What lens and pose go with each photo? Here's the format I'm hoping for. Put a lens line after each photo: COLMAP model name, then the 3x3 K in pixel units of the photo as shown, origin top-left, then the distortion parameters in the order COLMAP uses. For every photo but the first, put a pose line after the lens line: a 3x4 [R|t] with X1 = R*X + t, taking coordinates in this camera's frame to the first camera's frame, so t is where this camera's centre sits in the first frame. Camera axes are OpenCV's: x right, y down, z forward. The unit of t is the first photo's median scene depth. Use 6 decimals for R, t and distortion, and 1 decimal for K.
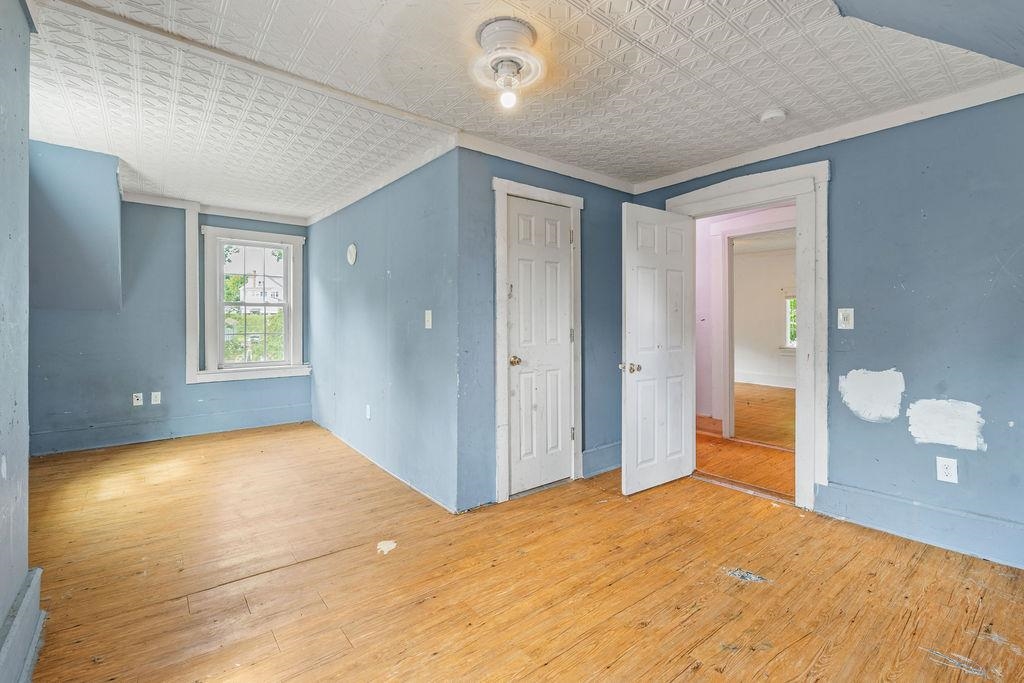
lens RADIAL K [[450.0, 0, 521.6], [0, 450.0, 320.9], [0, 0, 1]] dist [-0.004513, 0.000652]
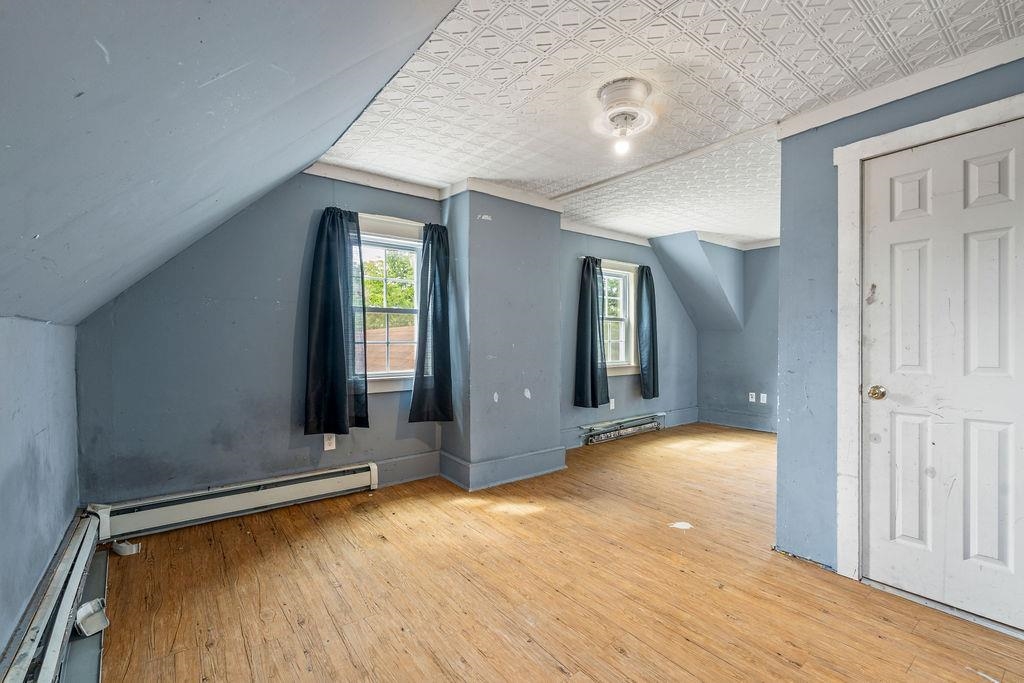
lens RADIAL K [[450.0, 0, 513.2], [0, 450.0, 342.0], [0, 0, 1]] dist [-0.004513, 0.000652]
pose [[-0.016264, 0.004536, -0.999857, 0.791767], [0.000309, 0.999990, 0.004531, 0.007801], [0.999868, -0.000236, -0.016266, 0.504322]]
